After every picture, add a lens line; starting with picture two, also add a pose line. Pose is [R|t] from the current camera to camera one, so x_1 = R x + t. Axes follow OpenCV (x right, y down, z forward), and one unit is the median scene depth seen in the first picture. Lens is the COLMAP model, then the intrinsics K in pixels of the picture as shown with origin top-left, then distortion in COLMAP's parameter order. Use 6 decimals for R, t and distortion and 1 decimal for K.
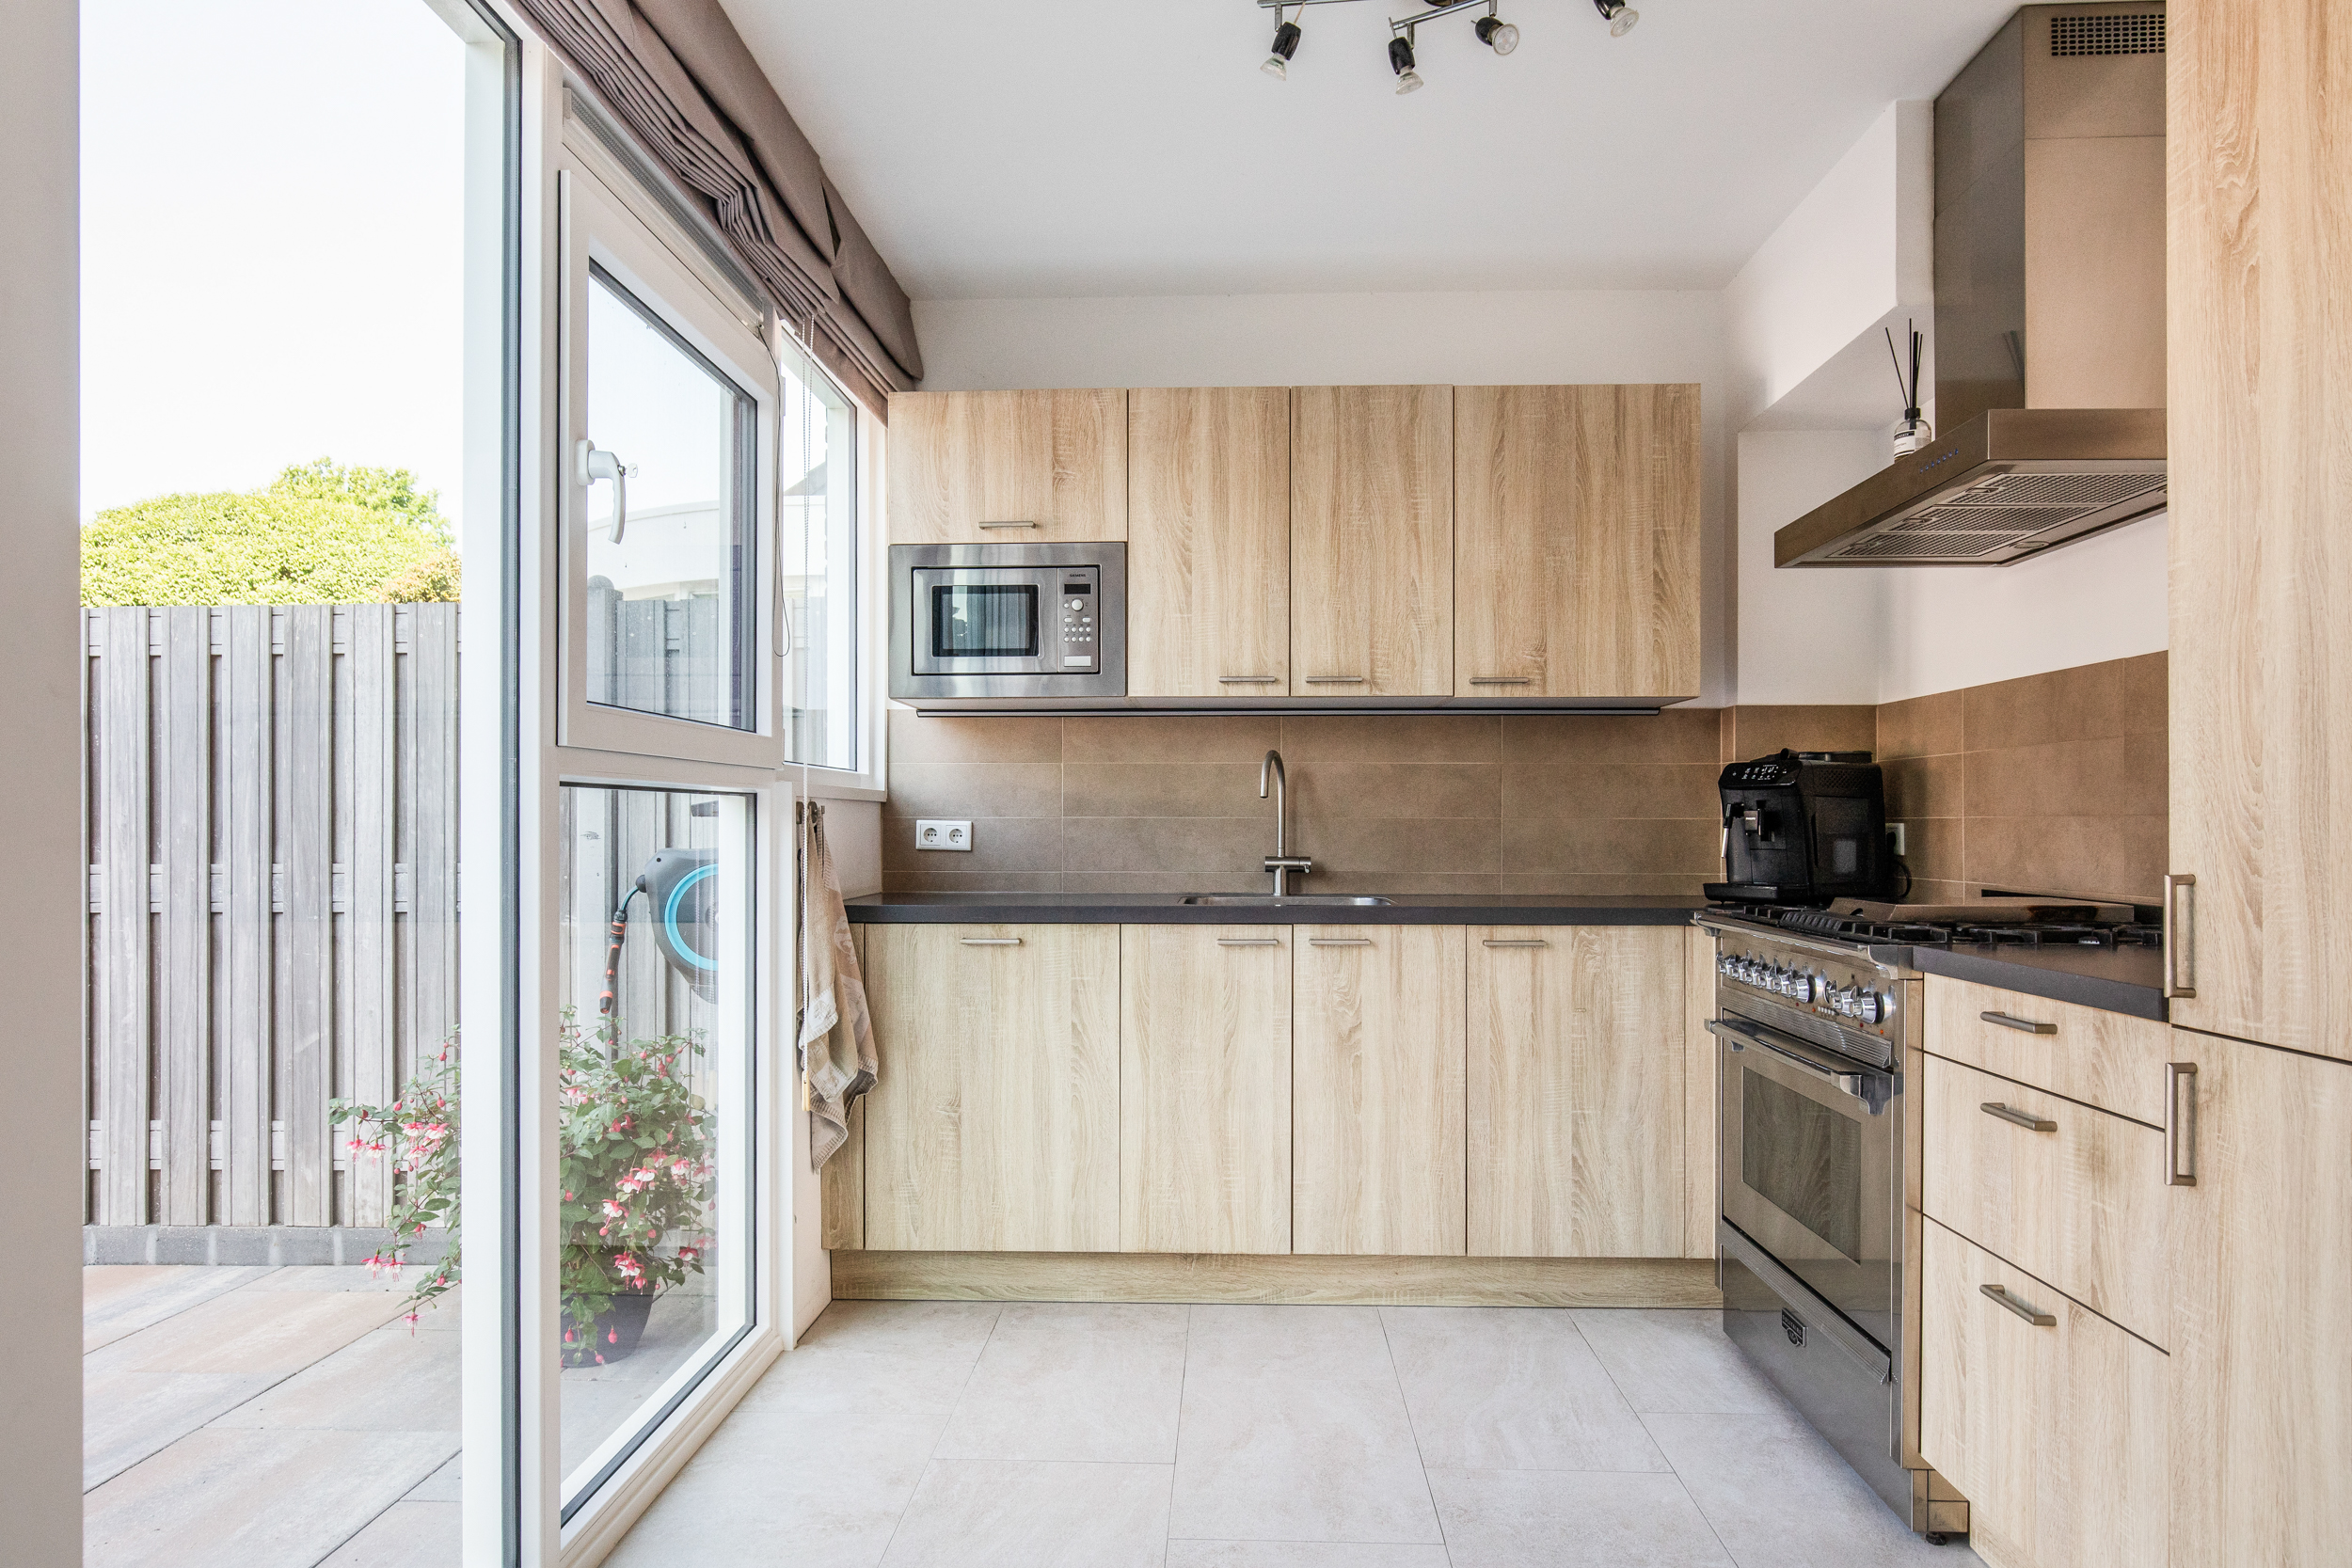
lens RADIAL K [[1413.9, 0, 1181.1], [0, 1413.9, 823.1], [0, 0, 1]] dist [-0.012088, 0.000155]
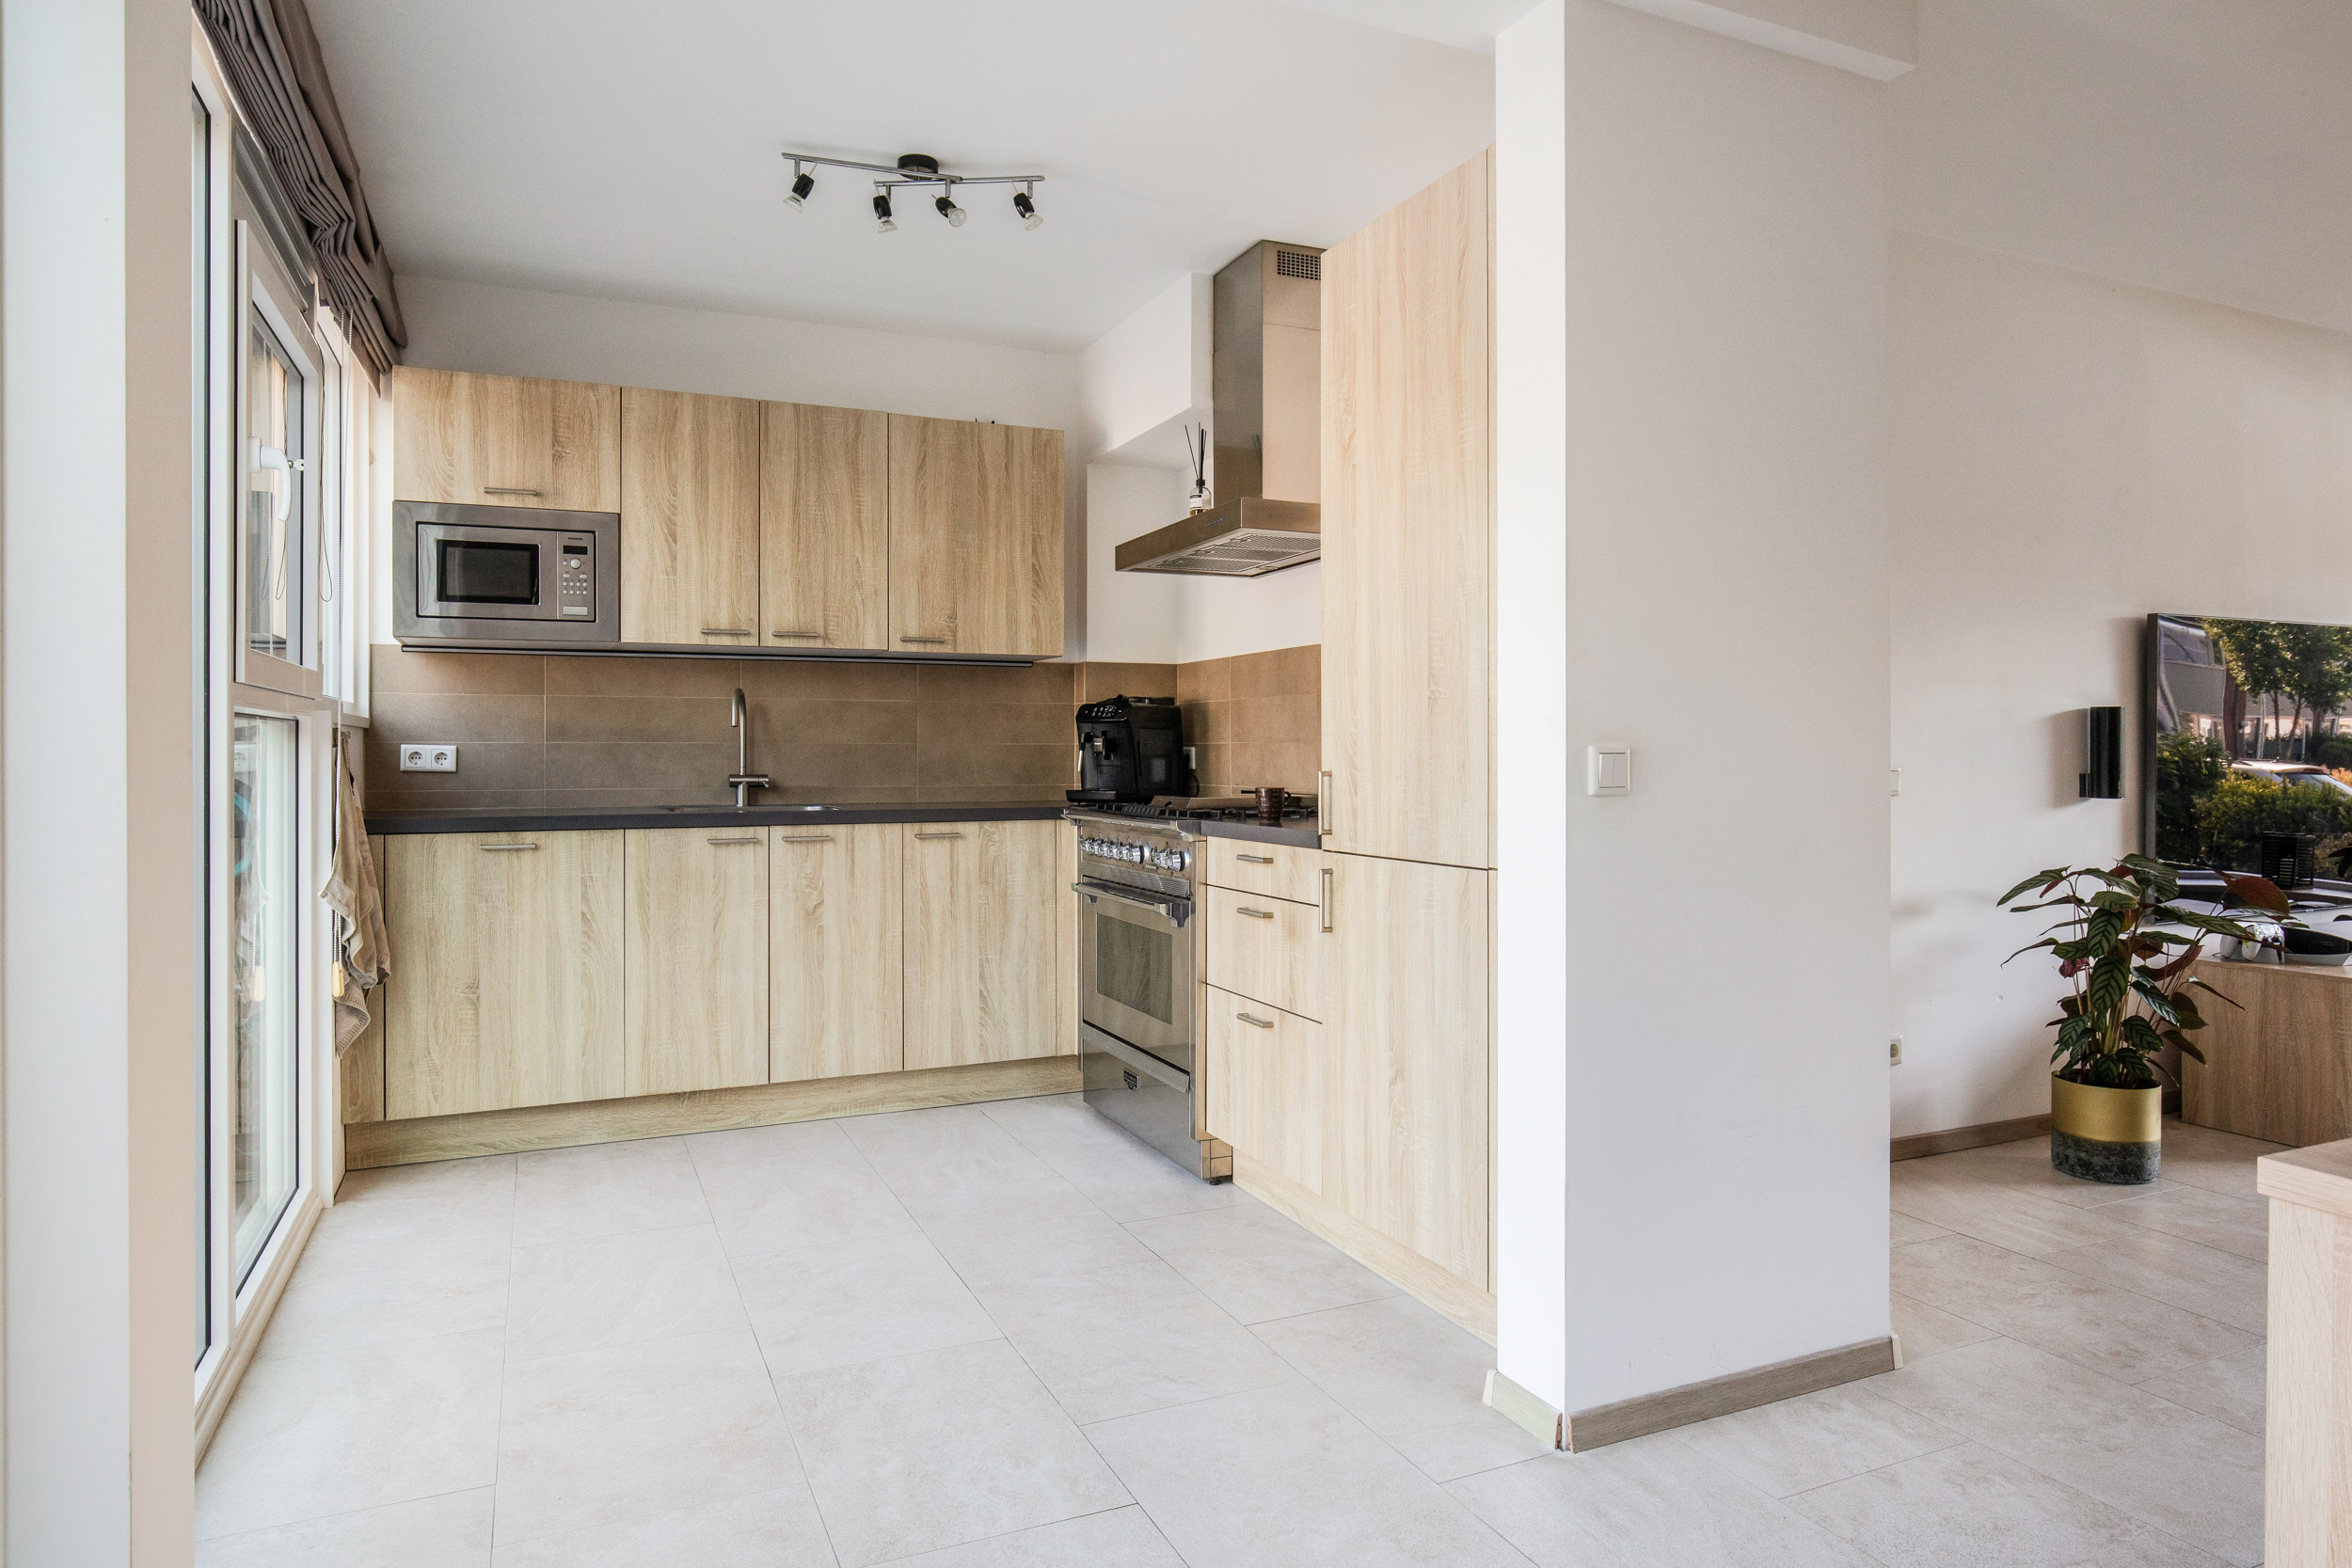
lens RADIAL K [[1389.6, 0, 1171.6], [0, 1389.6, 771.0], [0, 0, 1]] dist [-0.002805, 0.000575]
pose [[0.896595, -0.007595, 0.442787, -0.147247], [0.001386, 0.999896, 0.014344, 0.004292], [-0.442850, -0.012247, 0.896512, -0.281577]]
